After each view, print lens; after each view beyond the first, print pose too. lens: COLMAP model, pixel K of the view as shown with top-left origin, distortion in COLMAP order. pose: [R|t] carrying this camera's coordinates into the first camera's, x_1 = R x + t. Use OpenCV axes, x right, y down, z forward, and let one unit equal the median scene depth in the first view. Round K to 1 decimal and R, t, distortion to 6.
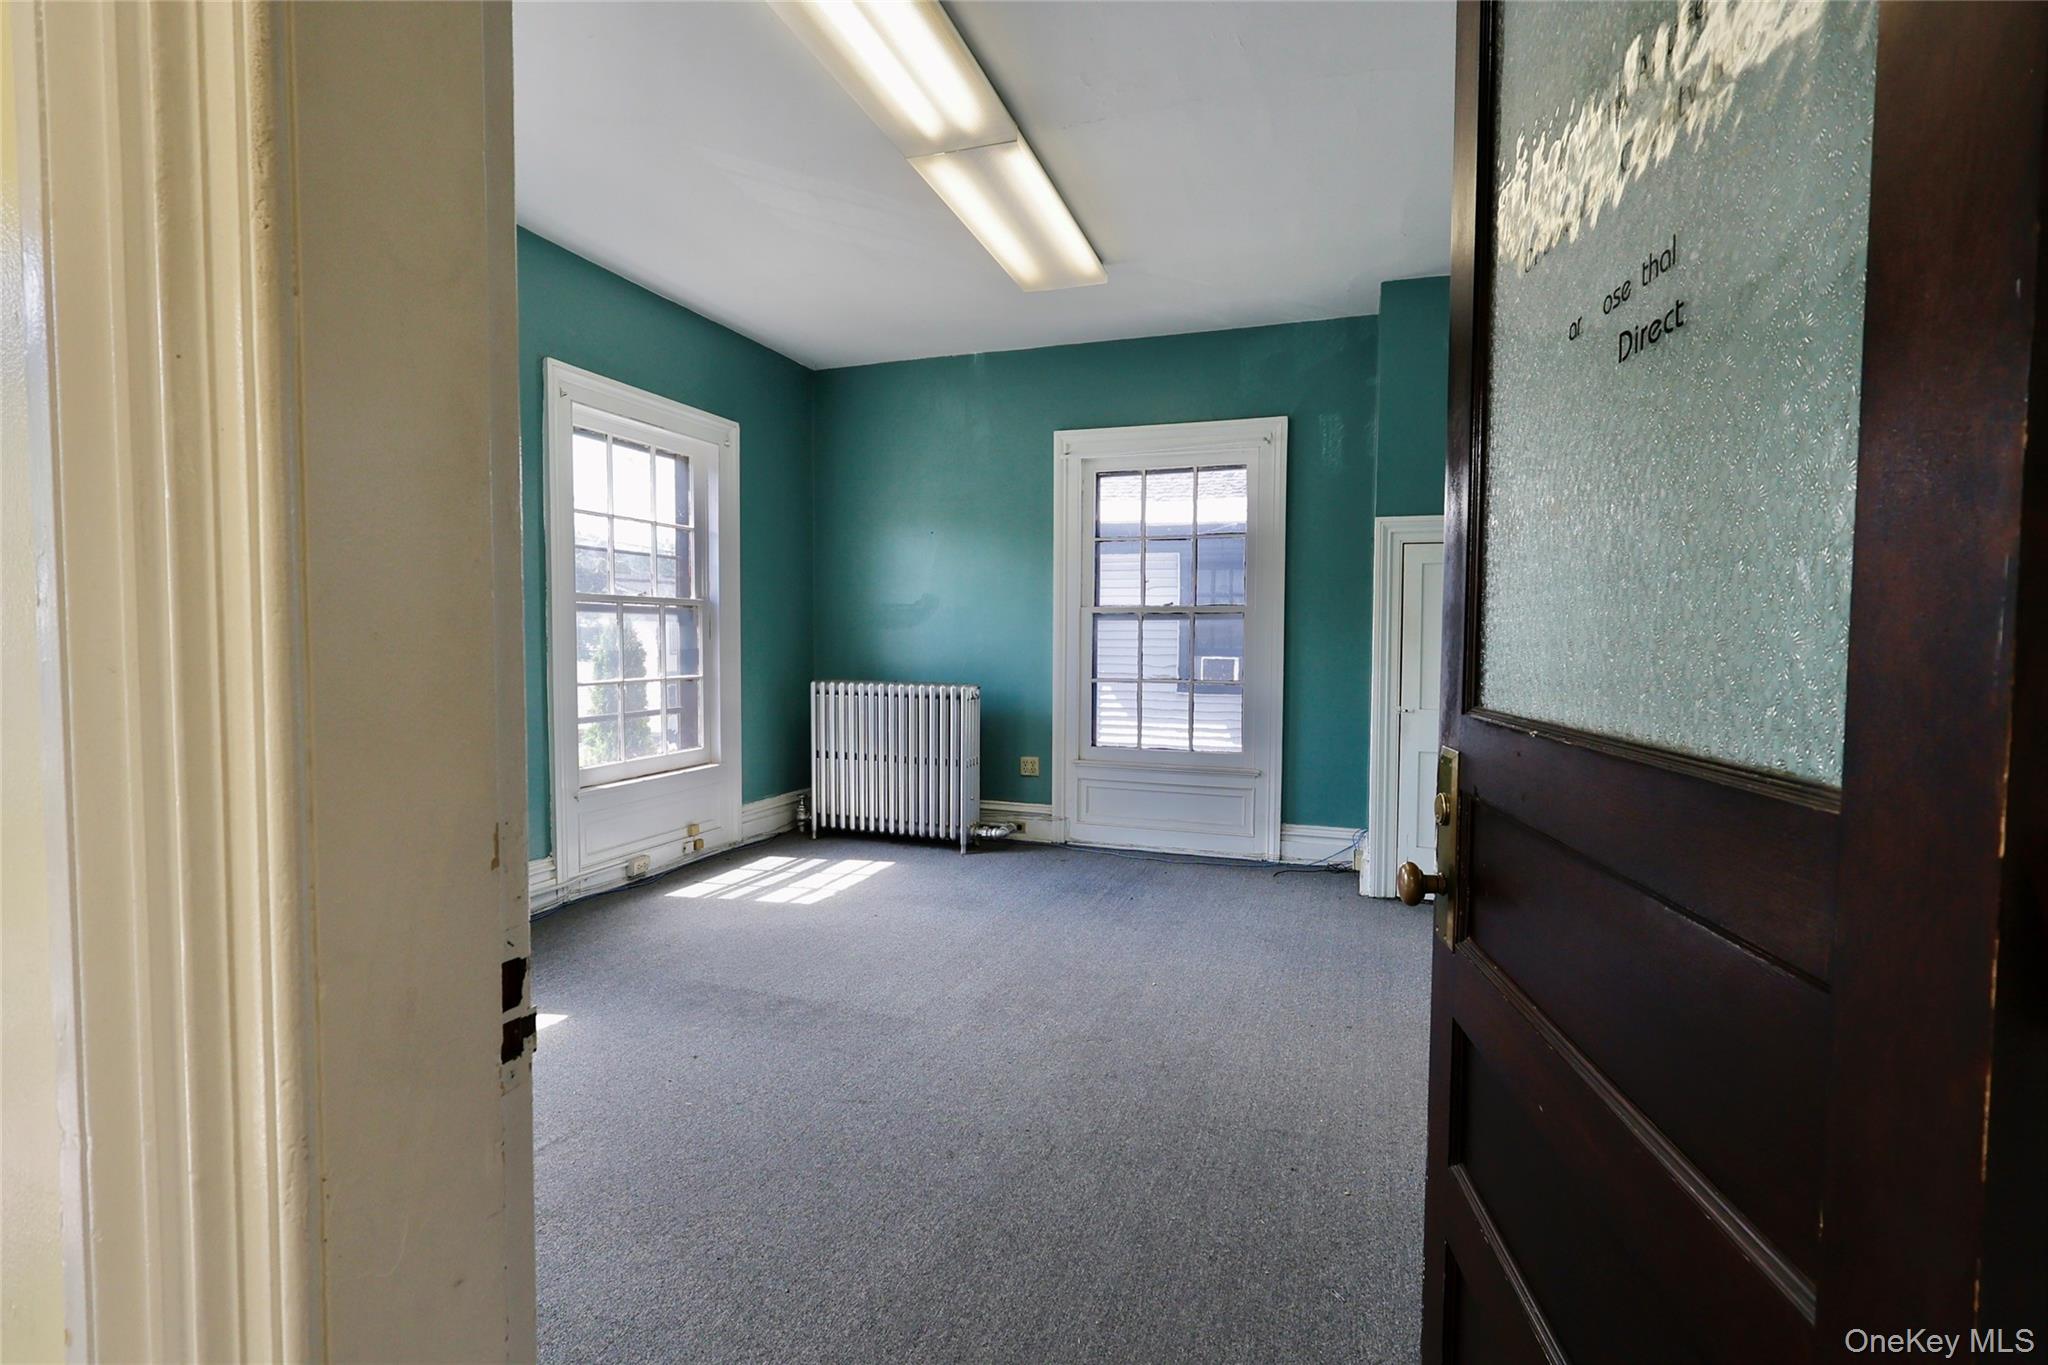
lens RADIAL K [[940.0, 0, 1026.9], [0, 940.0, 681.1], [0, 0, 1]] dist [0.001717, -0.000010]
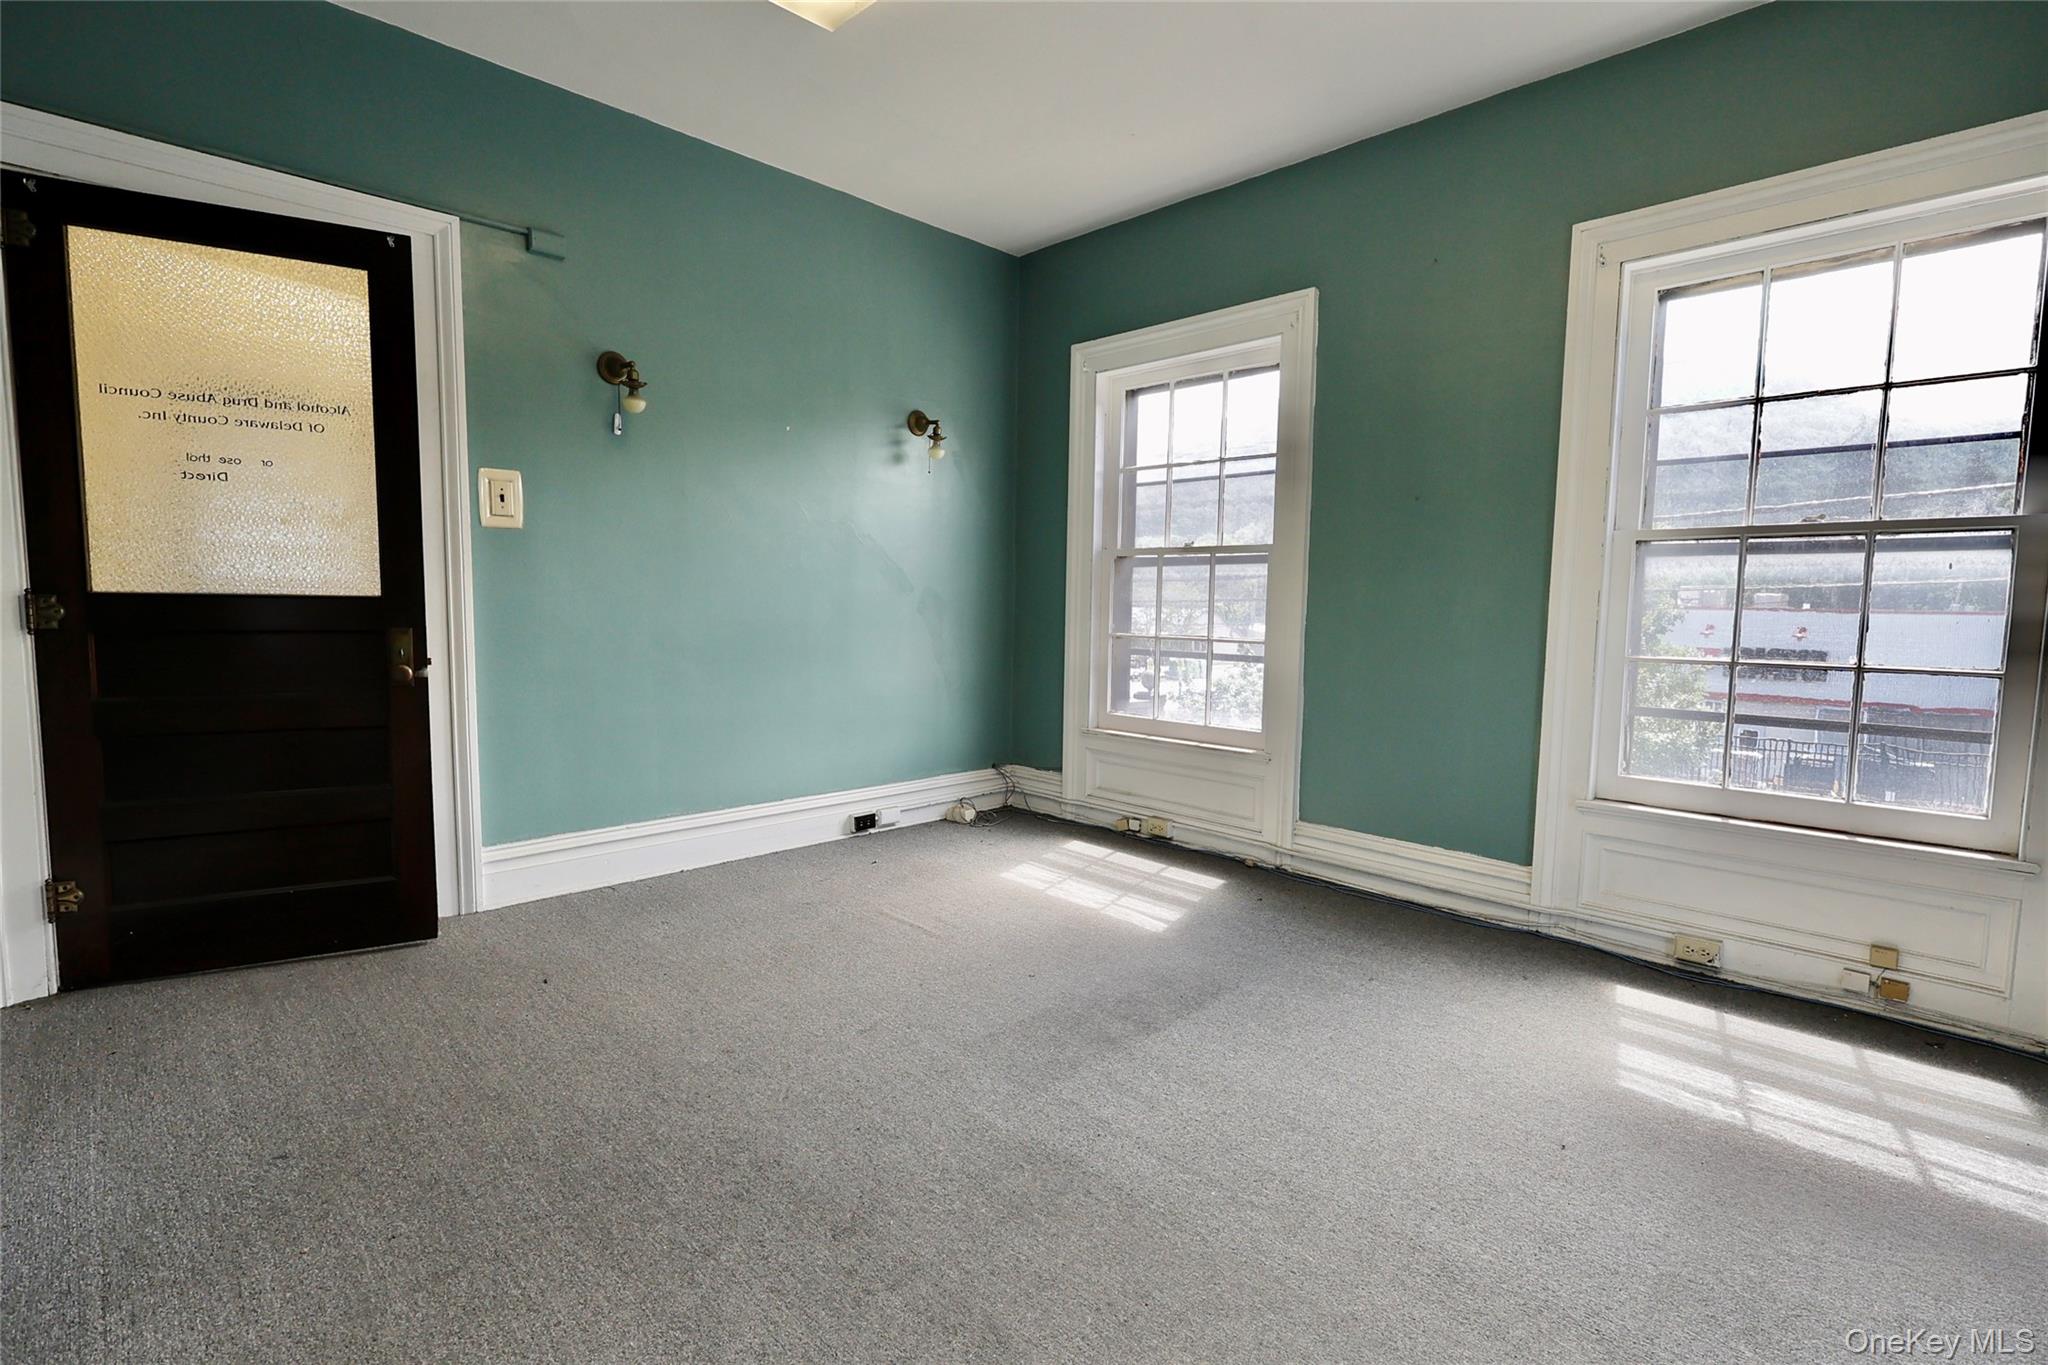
lens RADIAL K [[940.0, 0, 1027.9], [0, 940.0, 683.2], [0, 0, 1]] dist [0.001717, -0.000010]
pose [[-0.428527, 0.065851, -0.901126, 0.465964], [-0.058704, 0.993204, 0.100497, -0.029356], [0.901620, 0.095966, -0.421749, 1.122464]]
